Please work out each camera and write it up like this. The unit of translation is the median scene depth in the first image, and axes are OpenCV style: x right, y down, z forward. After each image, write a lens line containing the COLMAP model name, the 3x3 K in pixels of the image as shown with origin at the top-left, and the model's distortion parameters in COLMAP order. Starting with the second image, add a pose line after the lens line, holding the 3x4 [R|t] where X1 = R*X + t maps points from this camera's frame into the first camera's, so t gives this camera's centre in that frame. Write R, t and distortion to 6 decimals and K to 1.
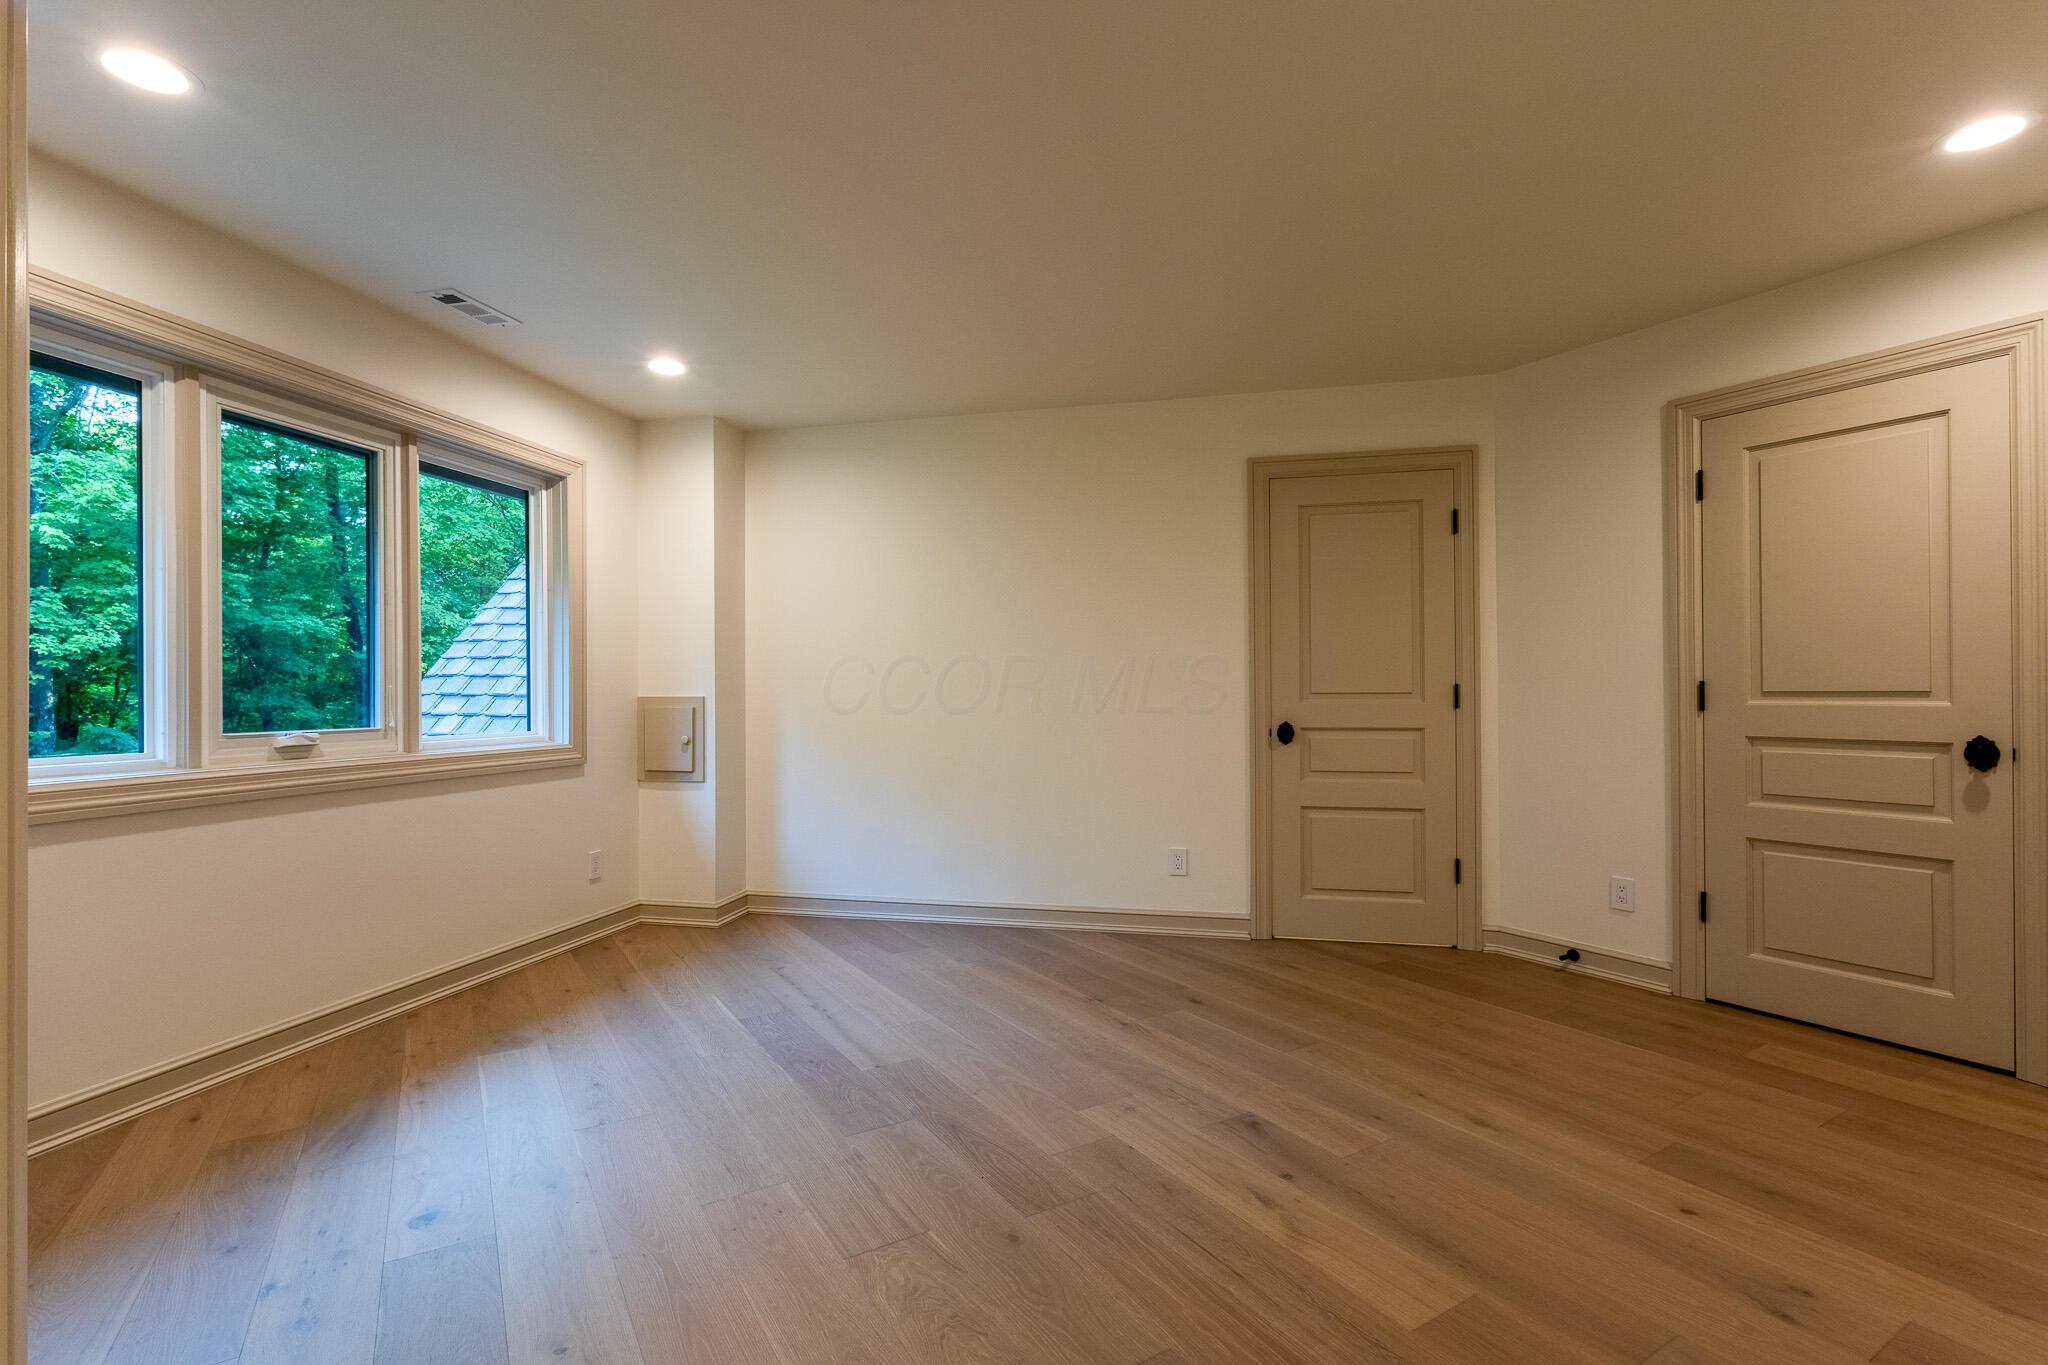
lens RADIAL K [[936.6, 0, 1014.9], [0, 936.6, 684.0], [0, 0, 1]] dist [-0.000367, 0.001030]
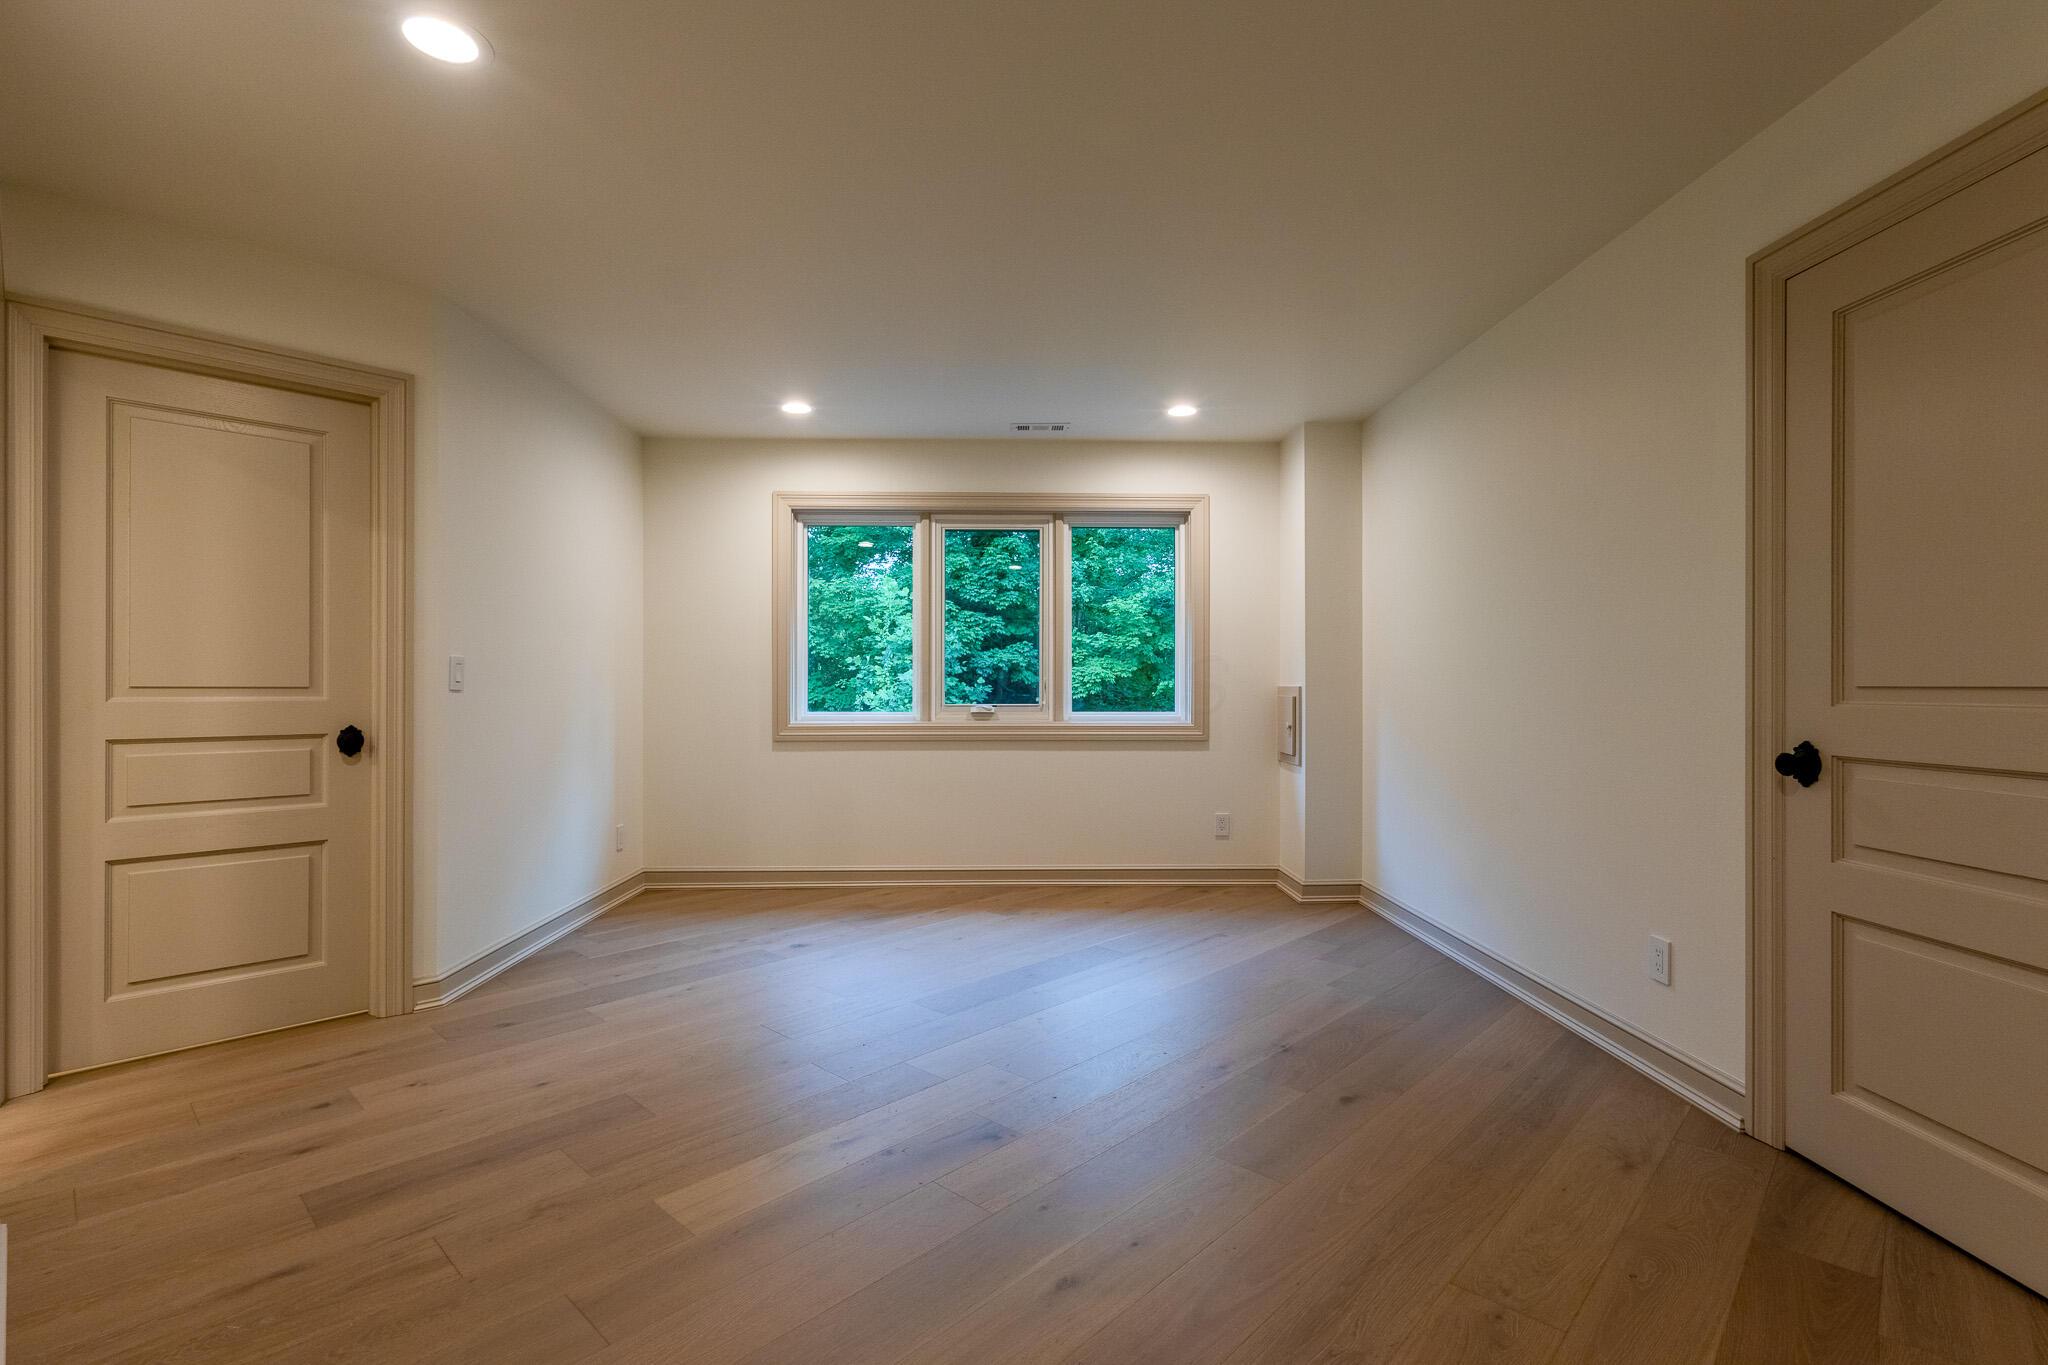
lens RADIAL K [[936.6, 0, 1023.2], [0, 936.6, 683.1], [0, 0, 1]] dist [-0.000367, 0.001030]
pose [[0.261468, 0.003191, -0.965207, 0.683912], [0.004462, 0.999980, 0.004514, 0.003035], [0.965202, -0.005487, 0.261449, 0.453584]]
